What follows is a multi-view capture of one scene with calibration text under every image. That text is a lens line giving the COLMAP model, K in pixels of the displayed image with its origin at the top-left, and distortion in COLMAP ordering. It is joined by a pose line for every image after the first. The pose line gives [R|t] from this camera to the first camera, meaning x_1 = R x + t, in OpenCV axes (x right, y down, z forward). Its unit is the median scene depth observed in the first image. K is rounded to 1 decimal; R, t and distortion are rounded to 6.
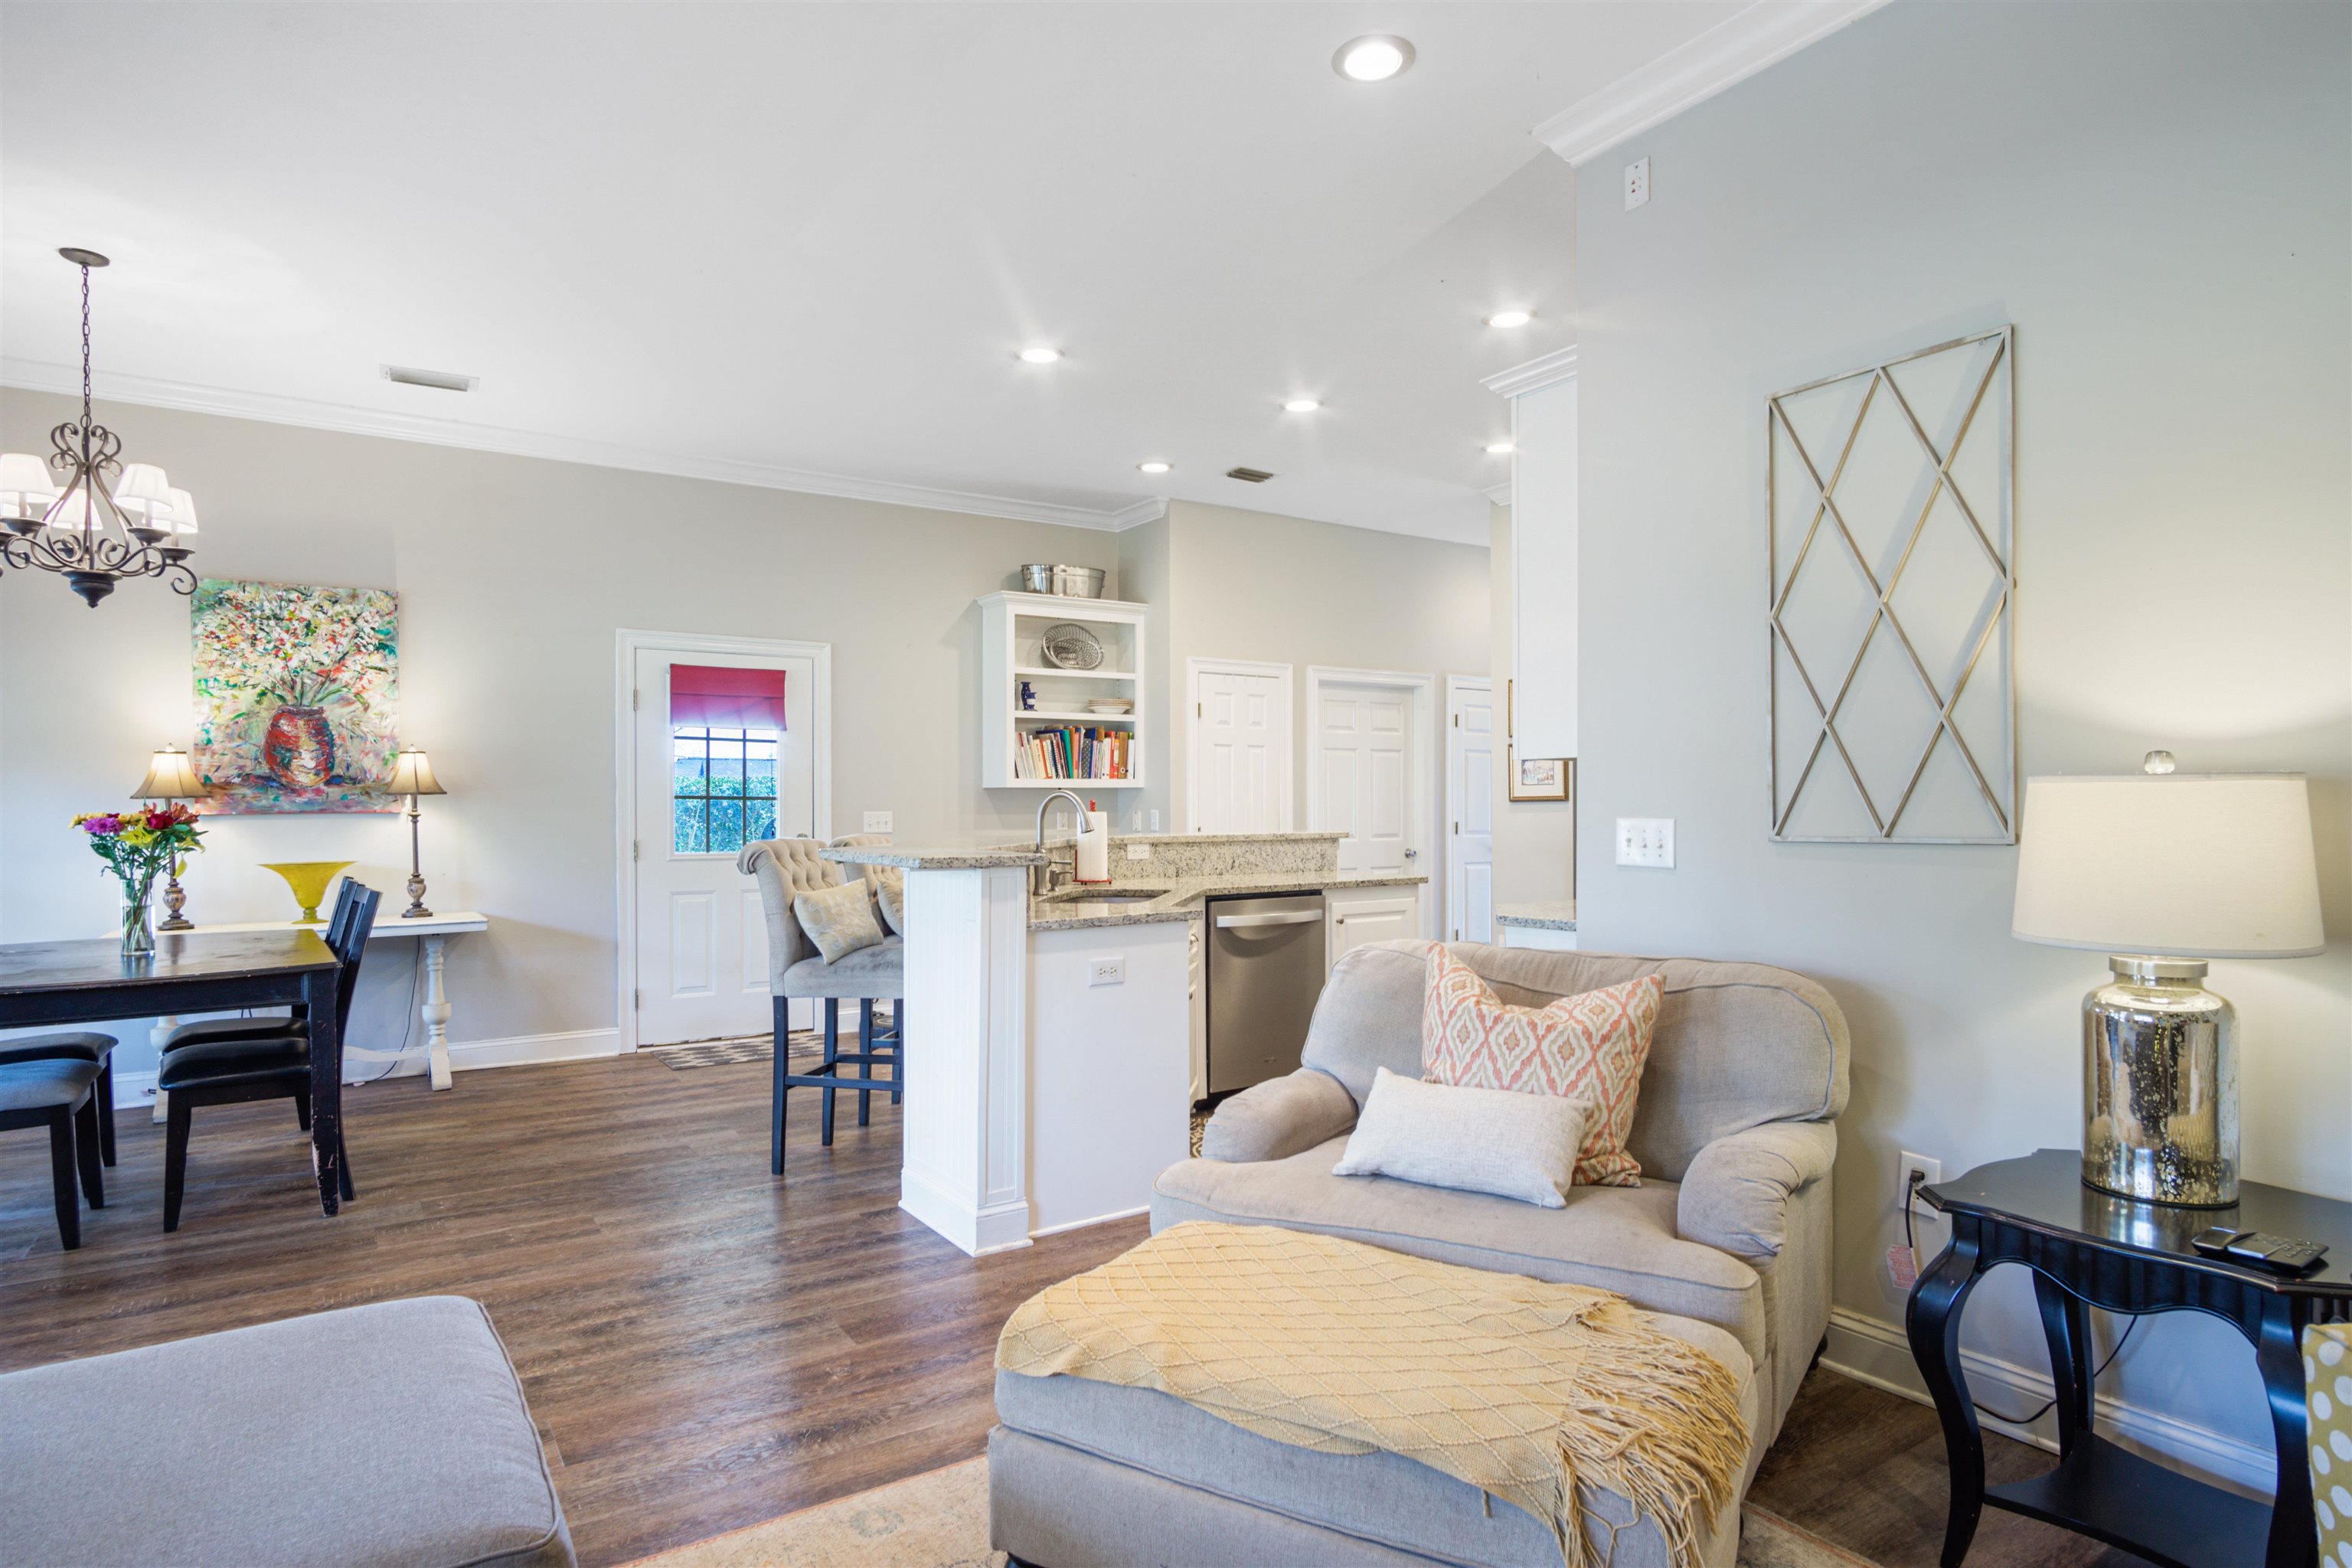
lens RADIAL K [[1278.6, 0, 1166.2], [0, 1278.6, 811.1], [0, 0, 1]] dist [-0.001846, 0.001267]
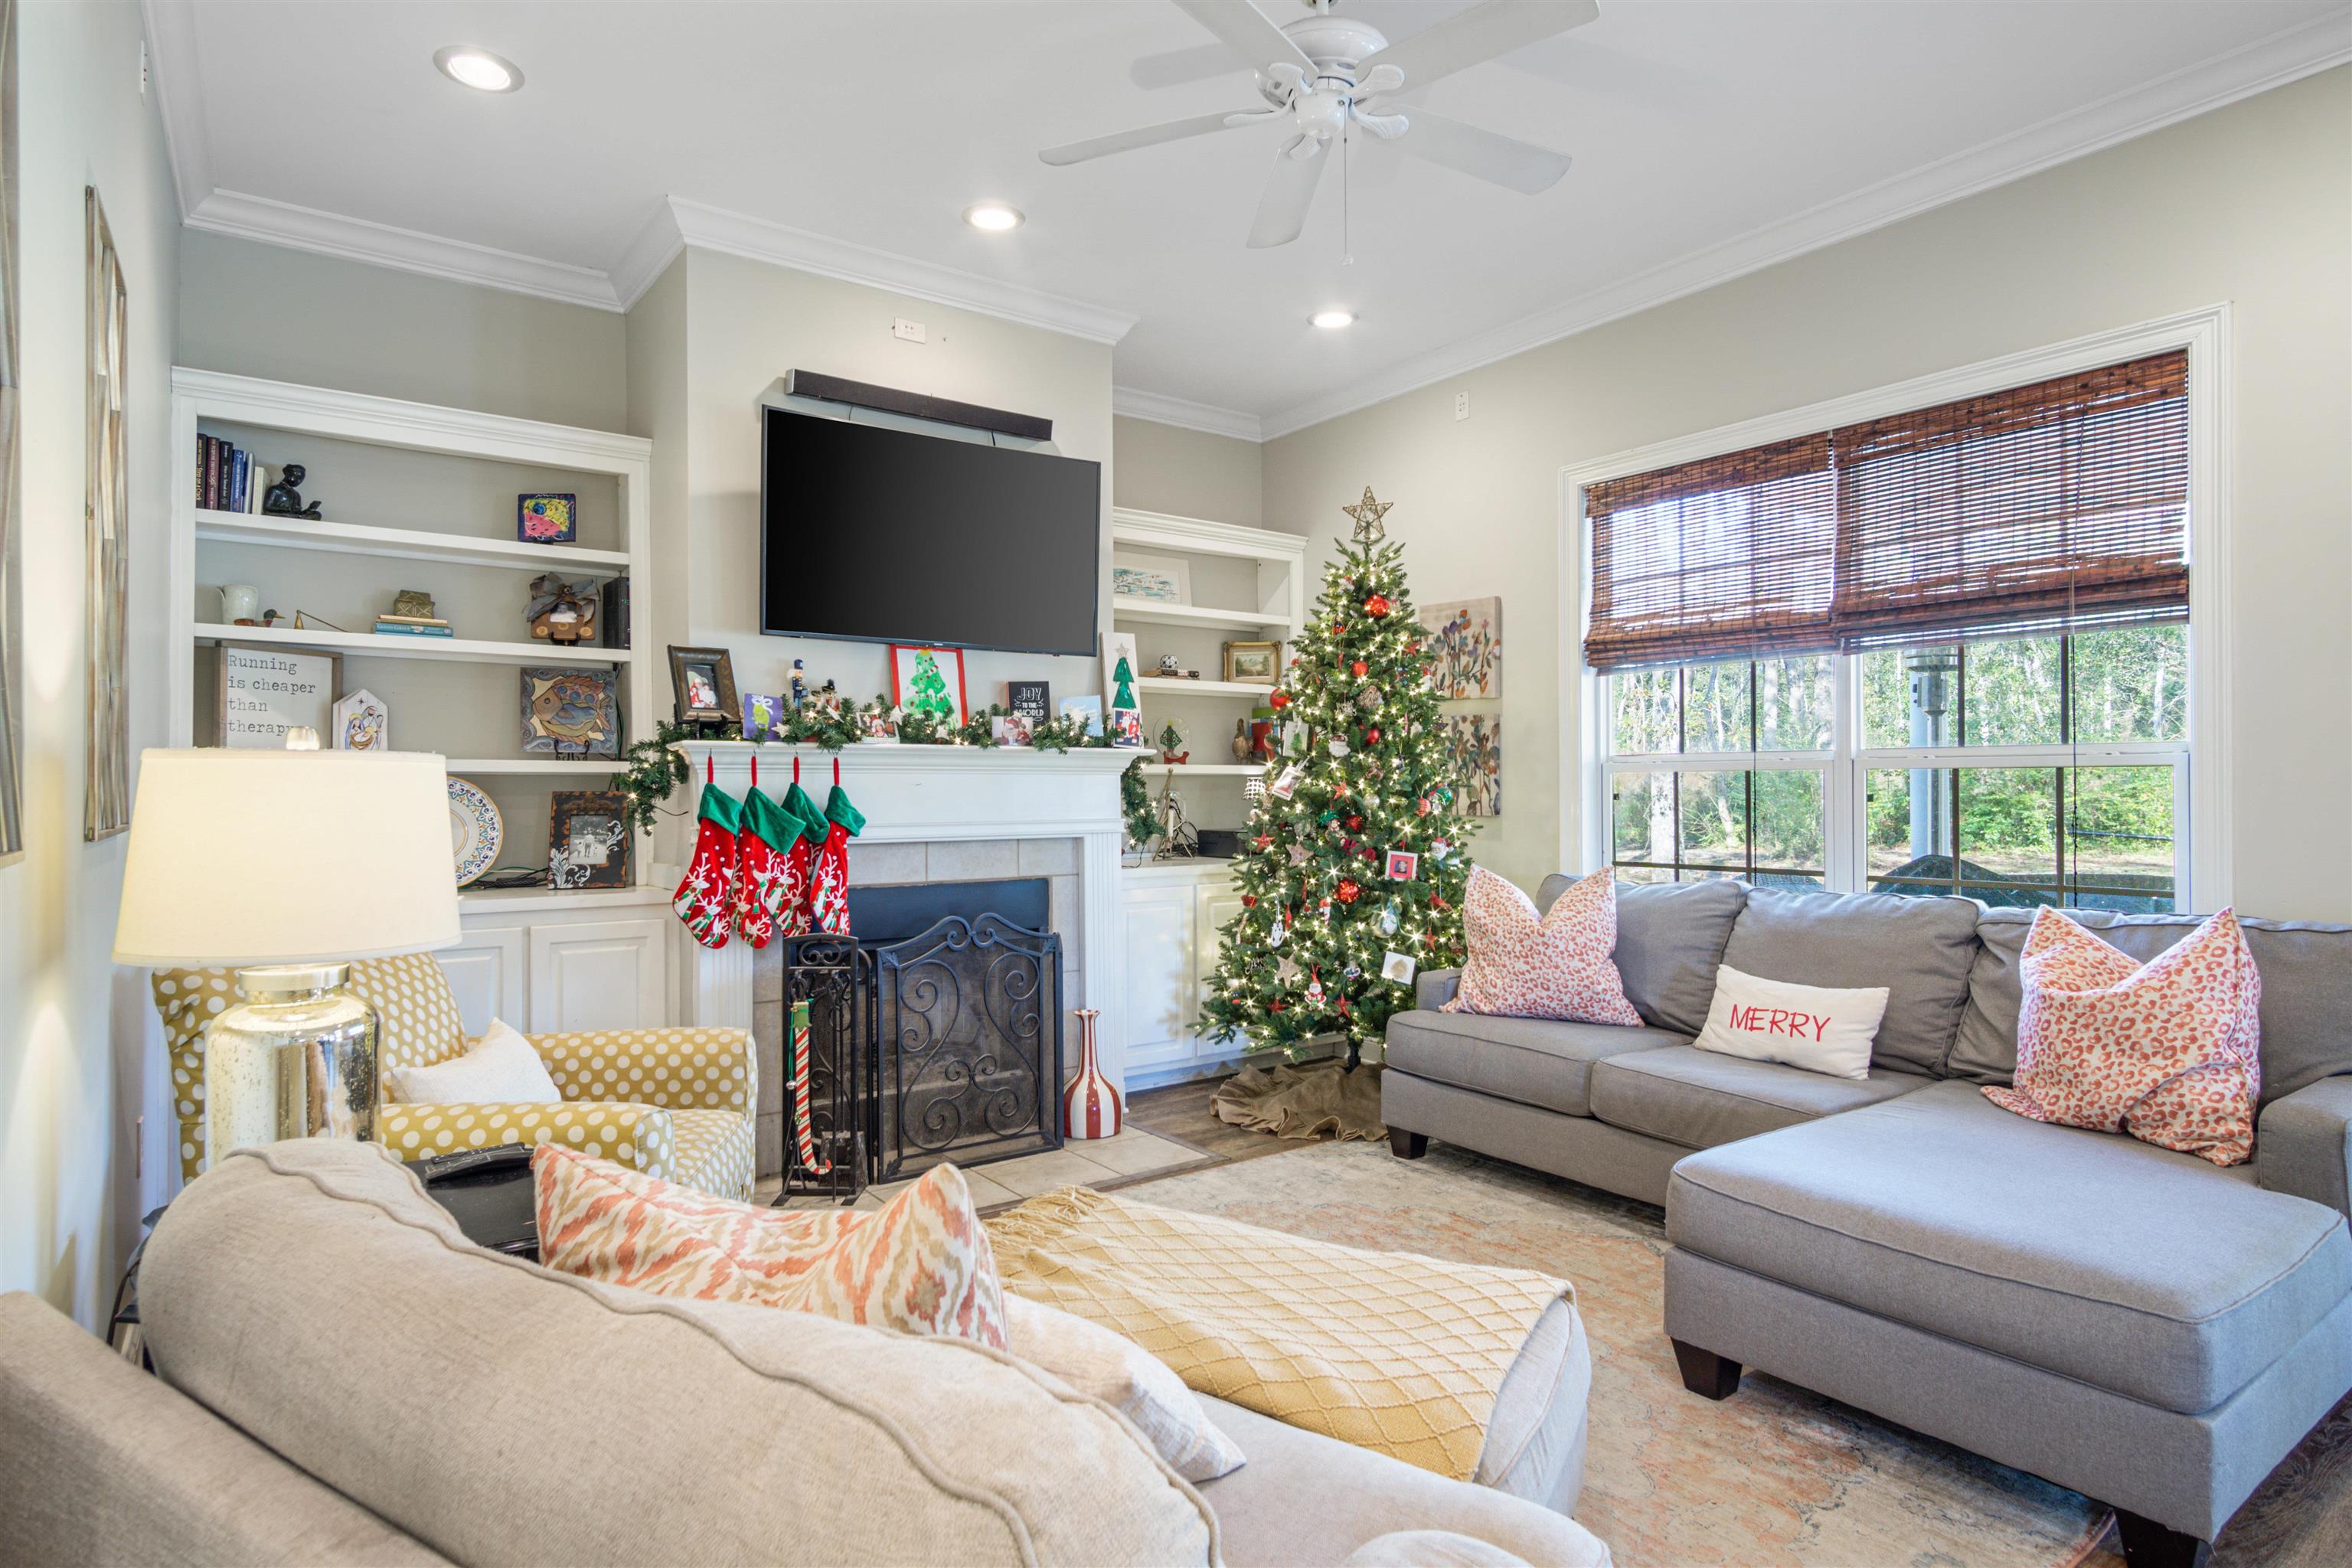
lens RADIAL K [[1257.8, 0, 1163.3], [0, 1257.8, 781.4], [0, 0, 1]] dist [-0.015499, 0.011040]
pose [[-0.999256, 0.006540, -0.038019, 0.081859], [0.006573, 0.999978, -0.000730, -0.002377], [0.038014, -0.000980, -0.999277, 0.685220]]
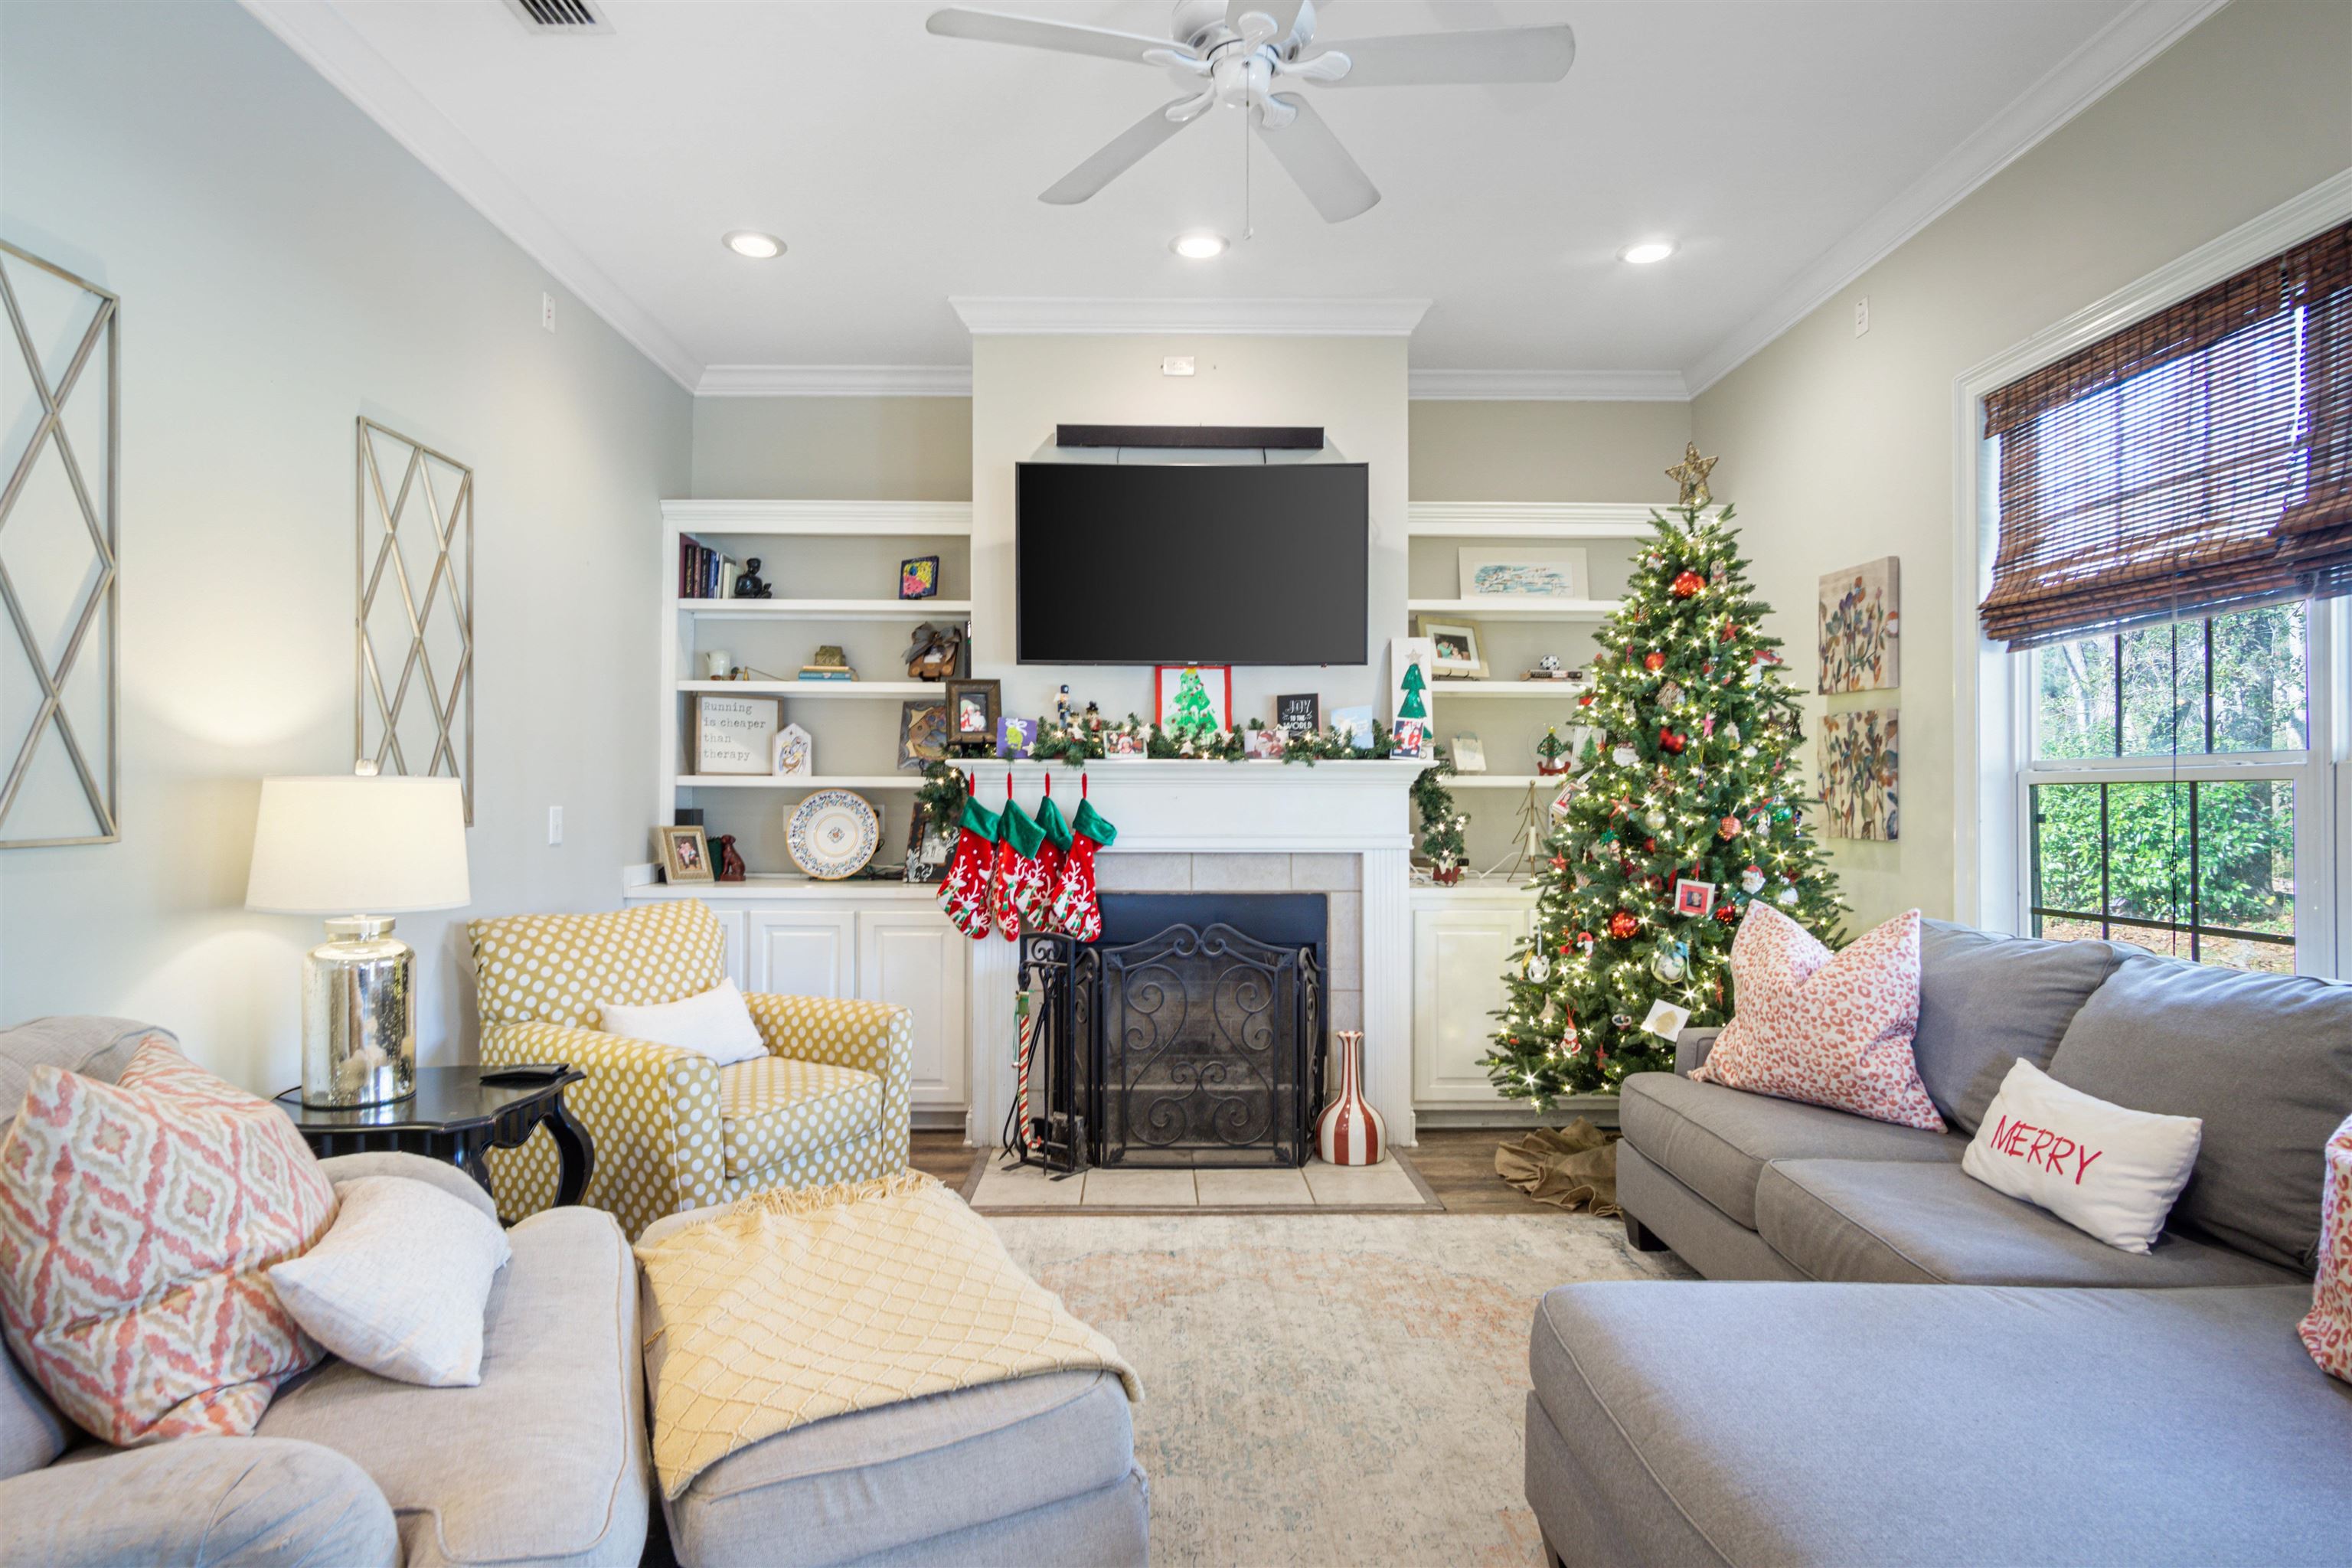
lens RADIAL K [[1258.4, 0, 1162.8], [0, 1258.4, 790.0], [0, 0, 1]] dist [-0.006050, 0.002120]
pose [[-0.841941, 0.006810, 0.539527, -0.218508], [0.003825, 0.999971, -0.006652, -0.001636], [-0.539556, -0.003537, -0.841942, 0.598915]]
